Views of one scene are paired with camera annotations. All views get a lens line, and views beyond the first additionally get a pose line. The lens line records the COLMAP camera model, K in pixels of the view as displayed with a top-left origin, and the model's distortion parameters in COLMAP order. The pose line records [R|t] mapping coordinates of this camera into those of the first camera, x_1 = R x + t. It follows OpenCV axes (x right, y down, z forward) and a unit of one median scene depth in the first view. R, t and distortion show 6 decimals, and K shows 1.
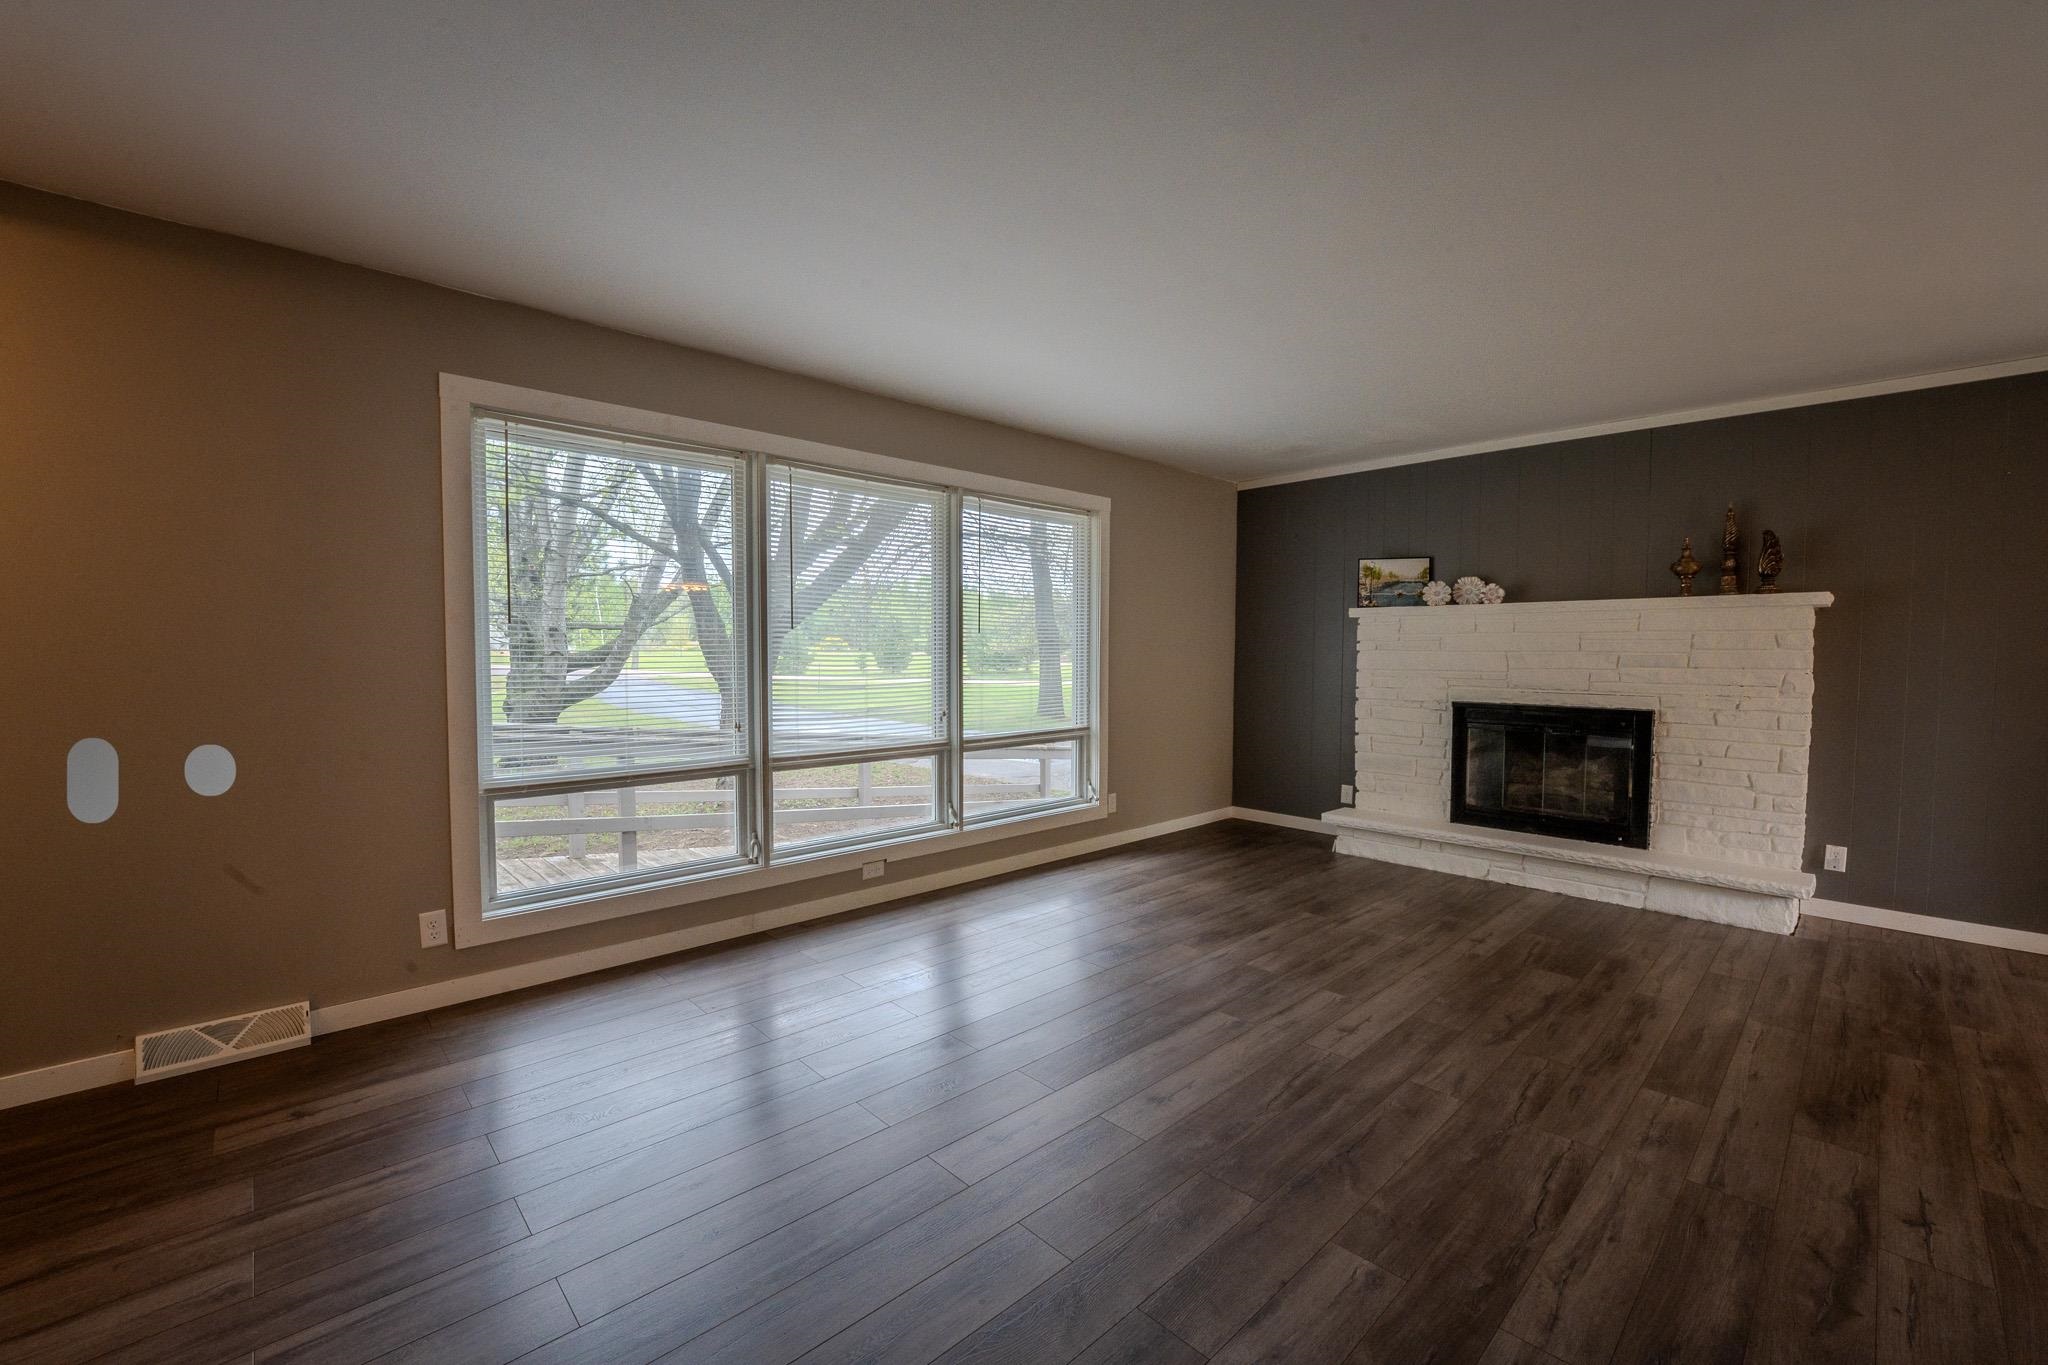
lens RADIAL K [[830.1, 0, 1024.6], [0, 830.1, 682.0], [0, 0, 1]] dist [-0.024173, -0.000868]
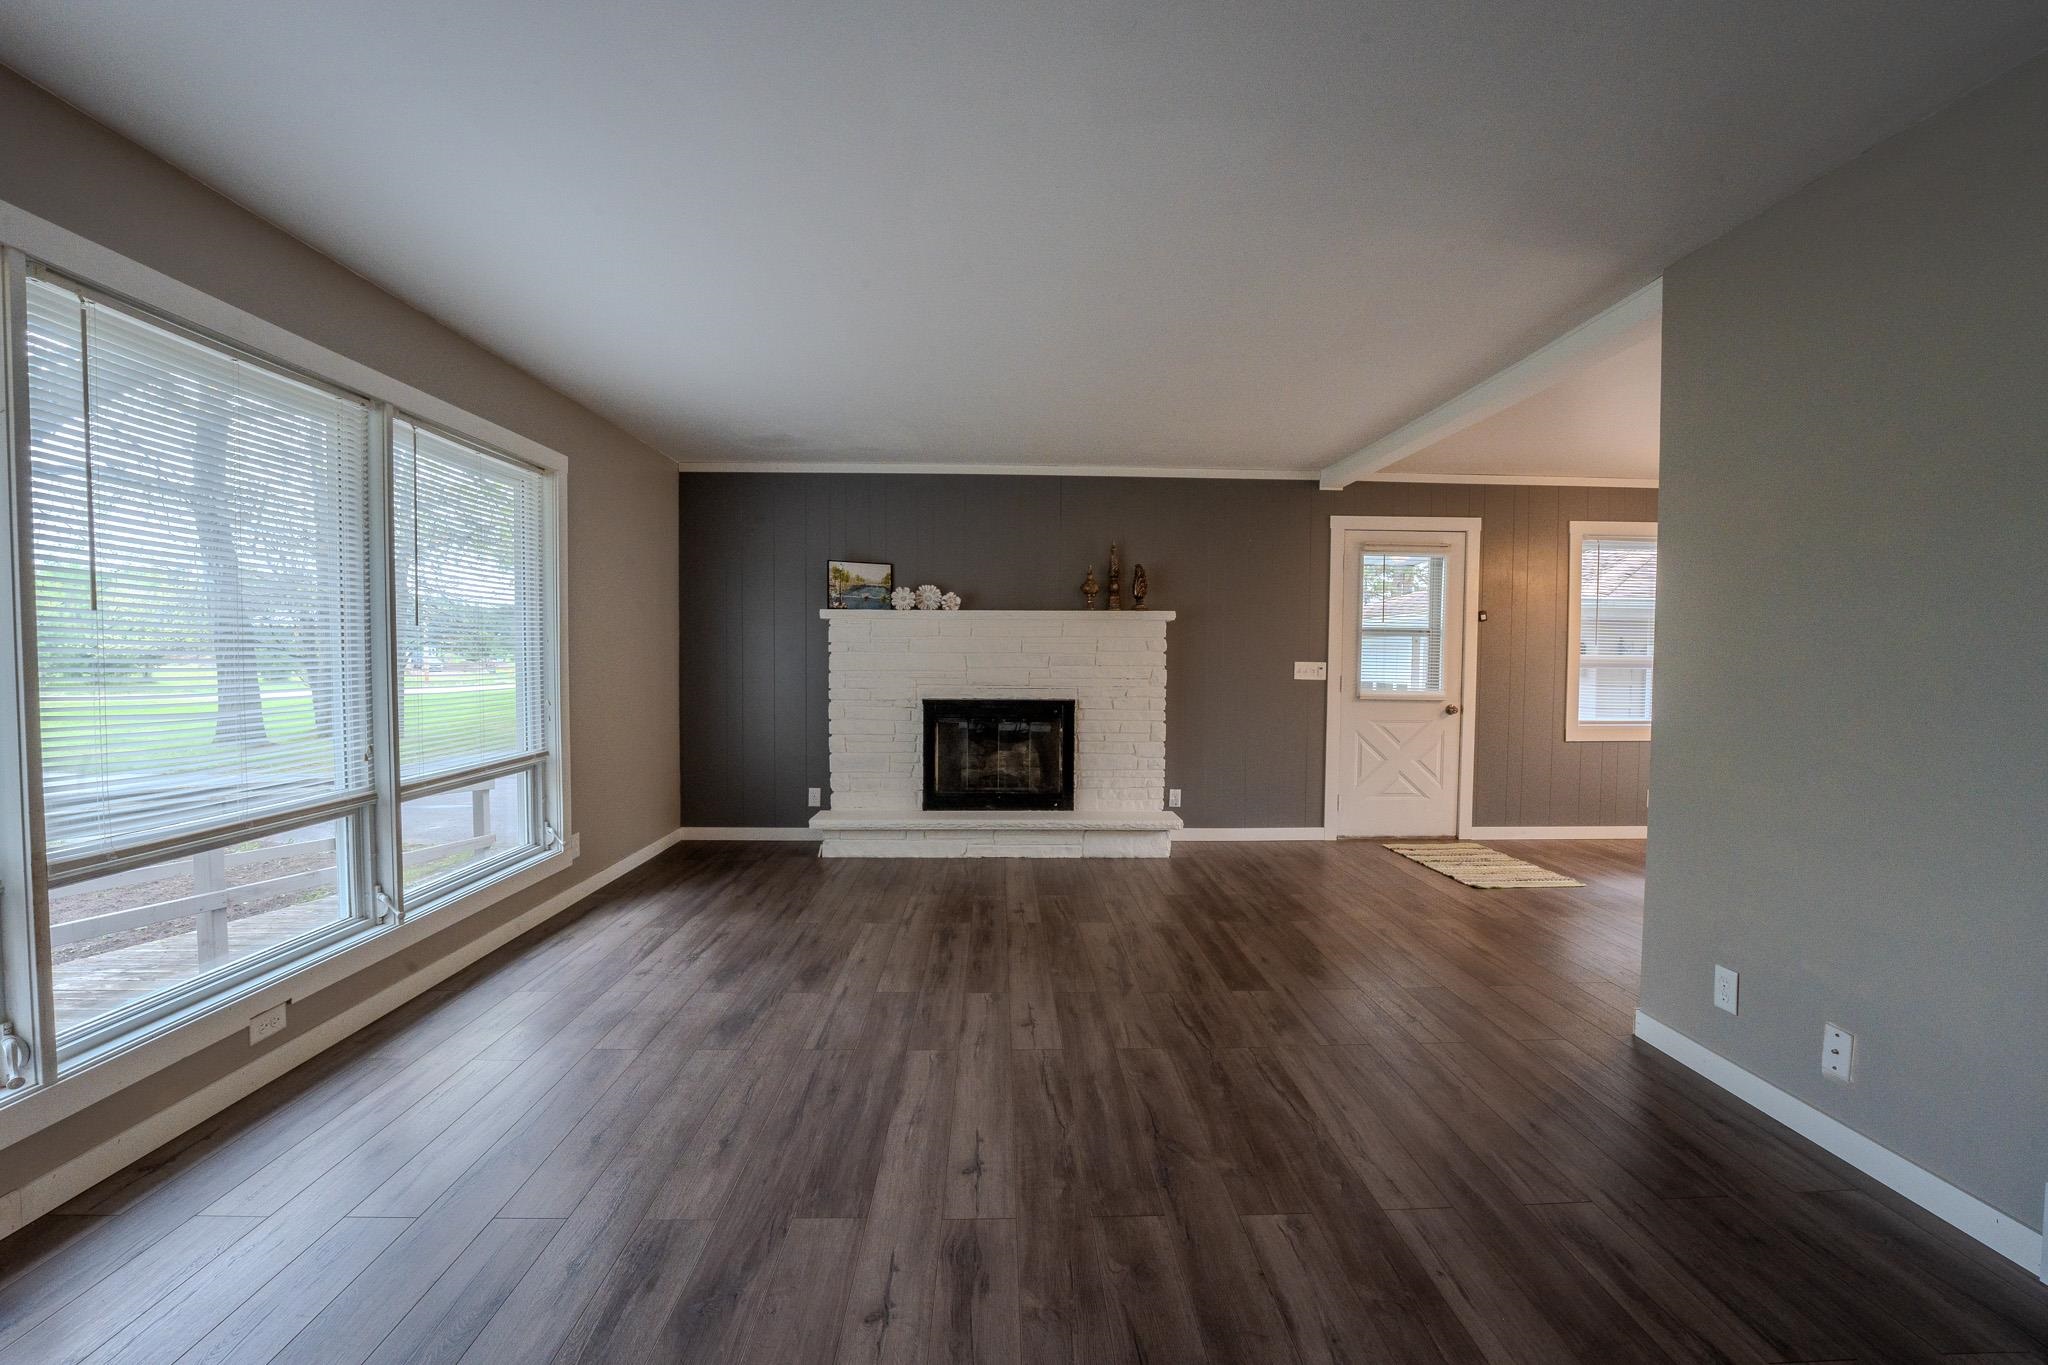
lens RADIAL K [[830.1, 0, 1019.8], [0, 830.1, 676.7], [0, 0, 1]] dist [-0.024173, -0.000868]
pose [[0.664096, -0.019681, 0.747388, -0.232691], [0.025220, 0.999674, 0.003914, -0.007585], [-0.747222, 0.016250, 0.664376, 0.198689]]
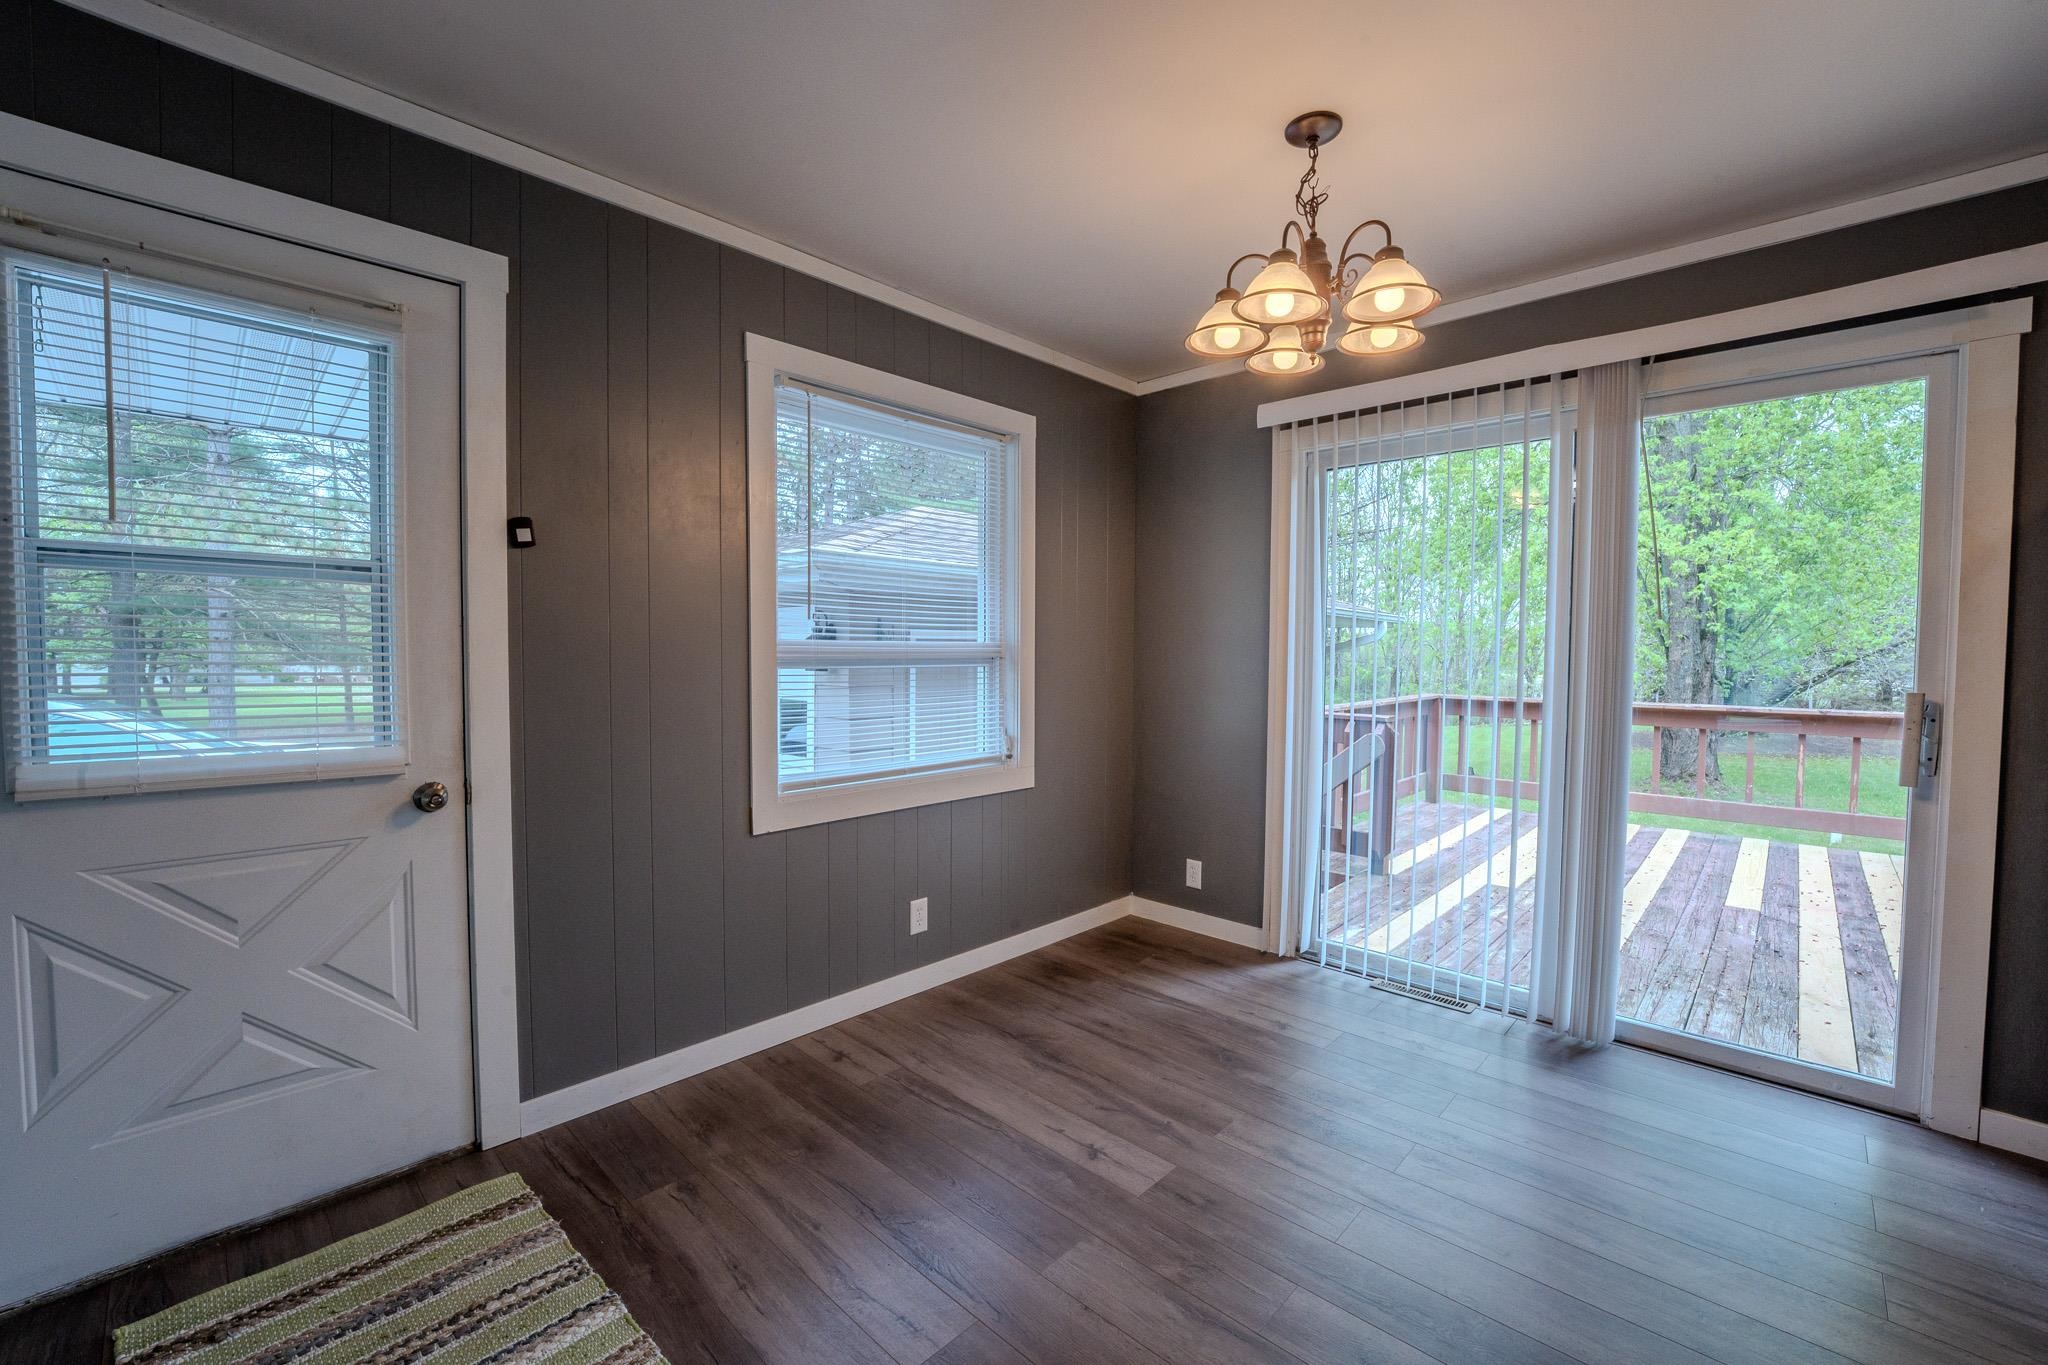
lens RADIAL K [[830.1, 0, 1024.4], [0, 830.1, 682.1], [0, 0, 1]] dist [-0.024173, -0.000868]
pose [[-0.052356, -0.036763, 0.997952, -0.162377], [0.036389, 0.998588, 0.038696, -0.007143], [-0.997965, 0.038340, -0.050944, 0.202654]]
